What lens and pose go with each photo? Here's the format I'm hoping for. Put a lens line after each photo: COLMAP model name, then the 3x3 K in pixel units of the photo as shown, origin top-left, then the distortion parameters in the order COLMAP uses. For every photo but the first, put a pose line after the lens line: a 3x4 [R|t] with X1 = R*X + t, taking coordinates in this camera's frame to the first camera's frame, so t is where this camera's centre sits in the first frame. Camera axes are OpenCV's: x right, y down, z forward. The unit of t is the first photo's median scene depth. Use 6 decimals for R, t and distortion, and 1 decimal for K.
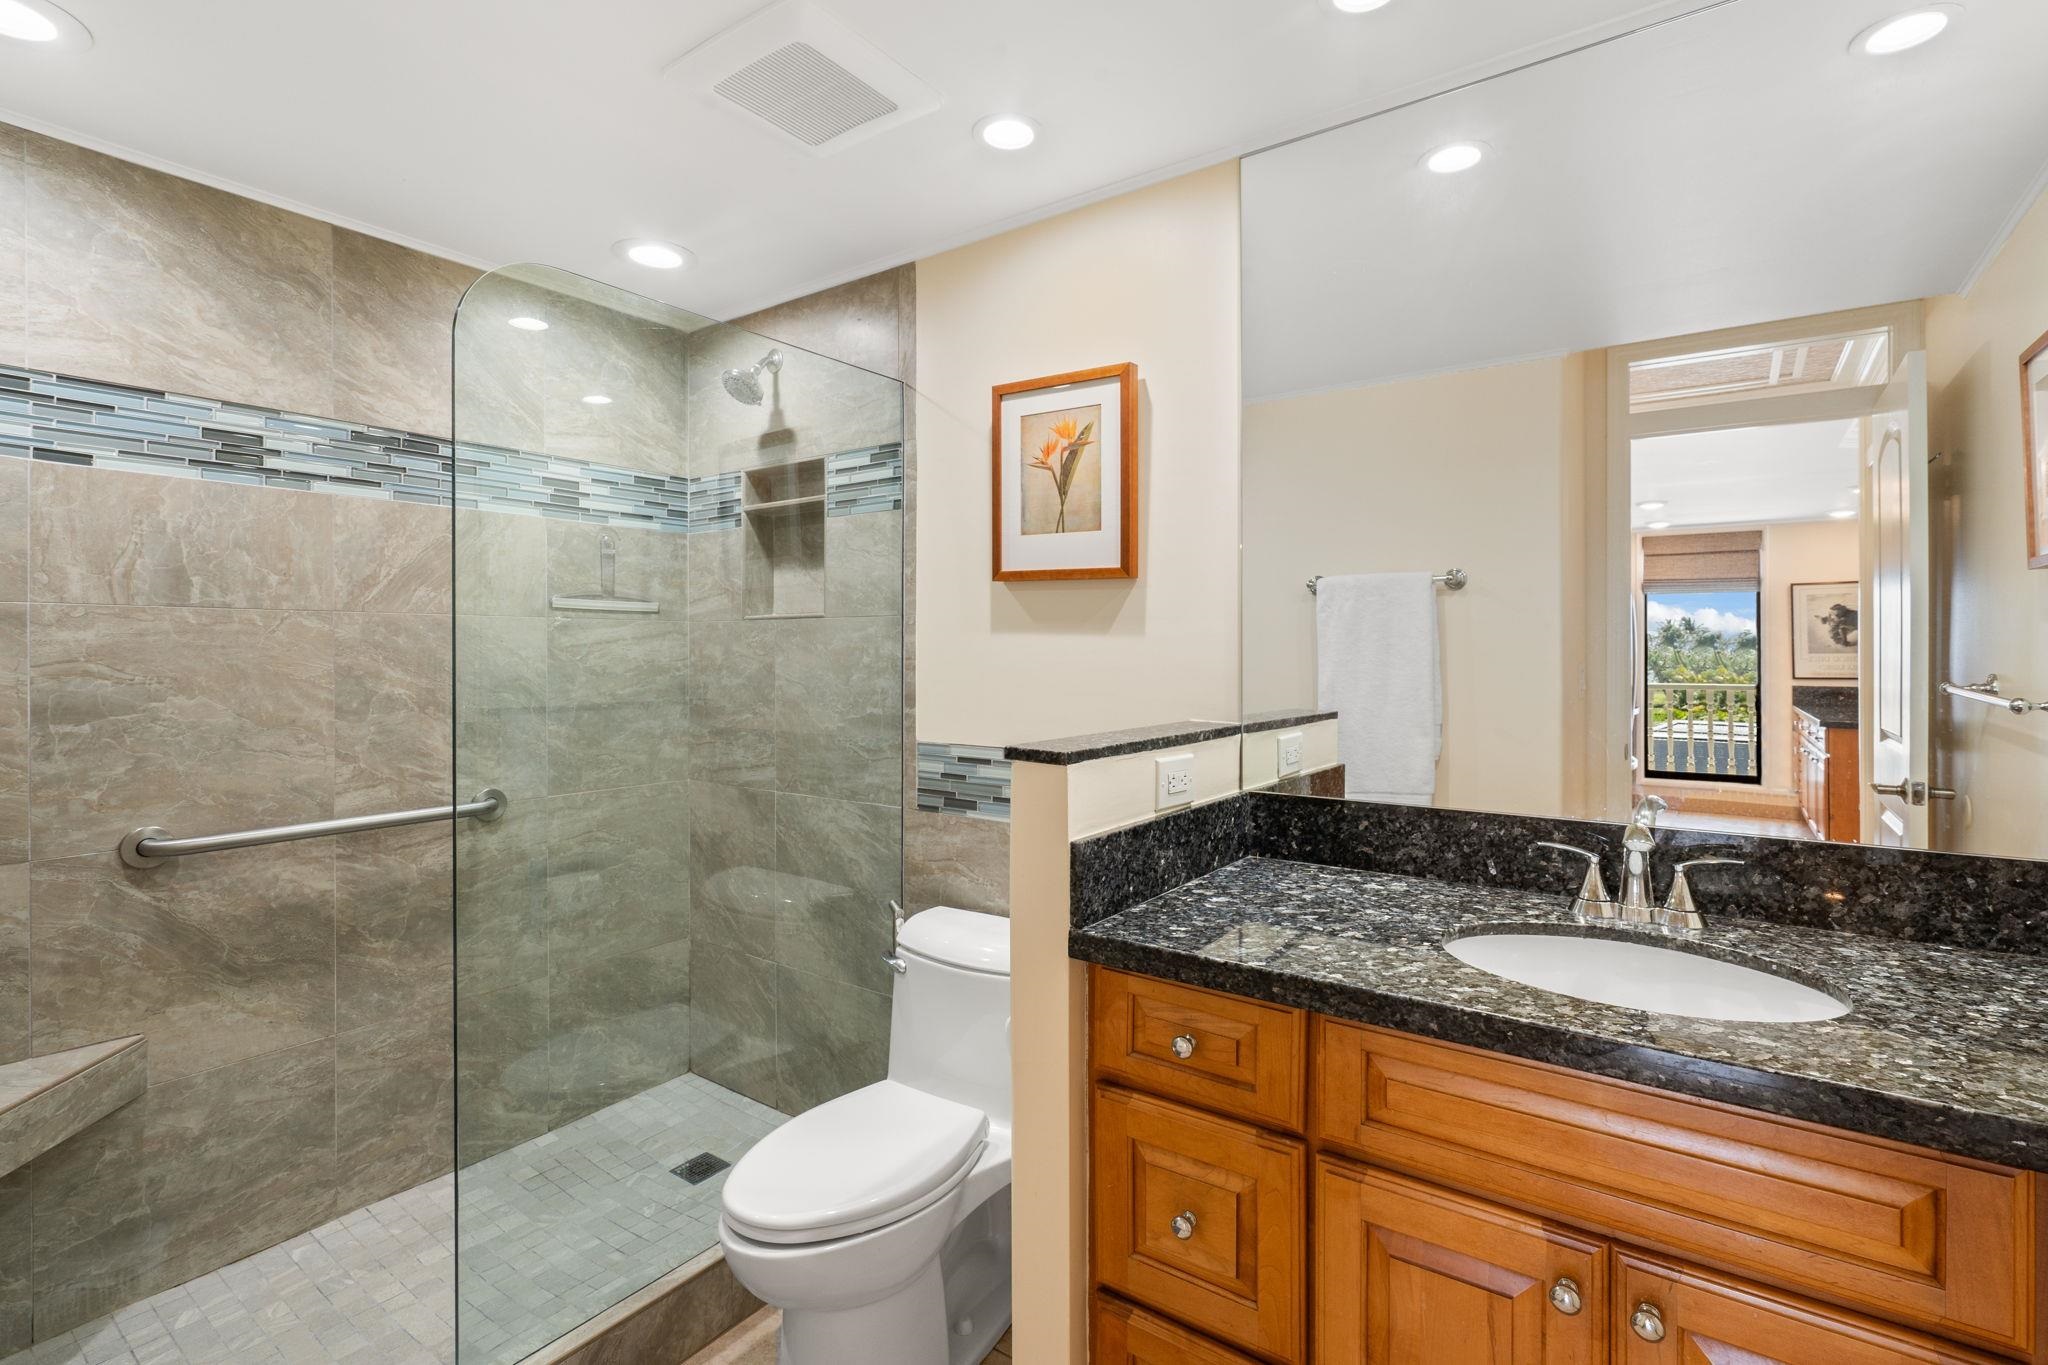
lens RADIAL K [[954.2, 0, 1036.4], [0, 954.2, 661.4], [0, 0, 1]] dist [-0.003187, 0.000946]
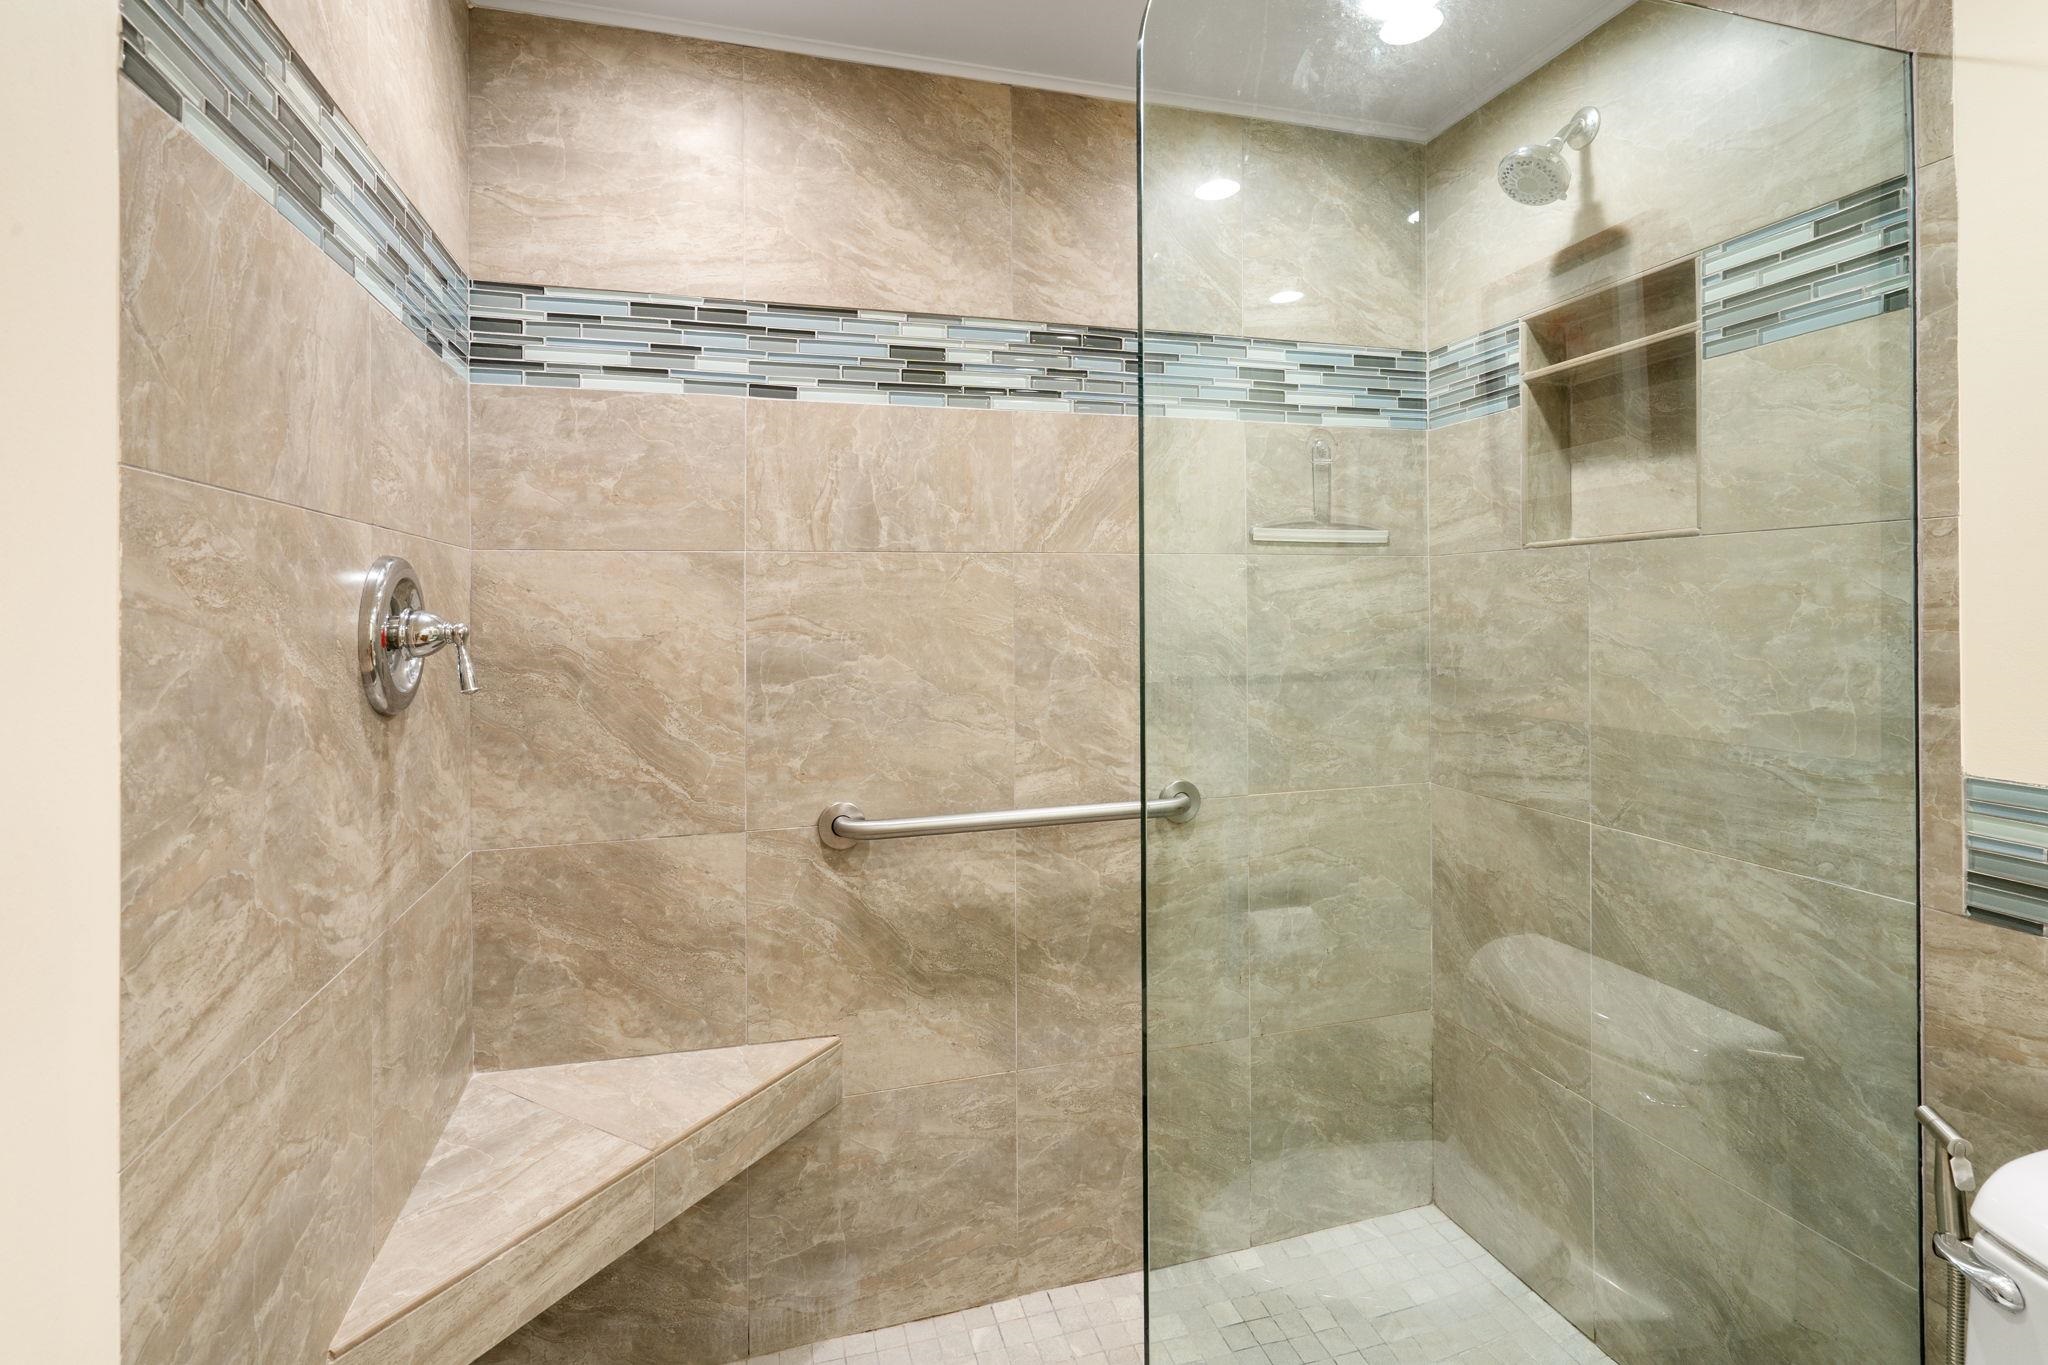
lens RADIAL K [[954.2, 0, 1022.6], [0, 954.2, 613.0], [0, 0, 1]] dist [-0.003187, 0.000946]
pose [[0.787003, -0.003927, -0.616936, -0.210712], [0.002864, 0.999992, -0.002712, 0.001263], [0.616942, 0.000368, 0.787008, 0.335926]]
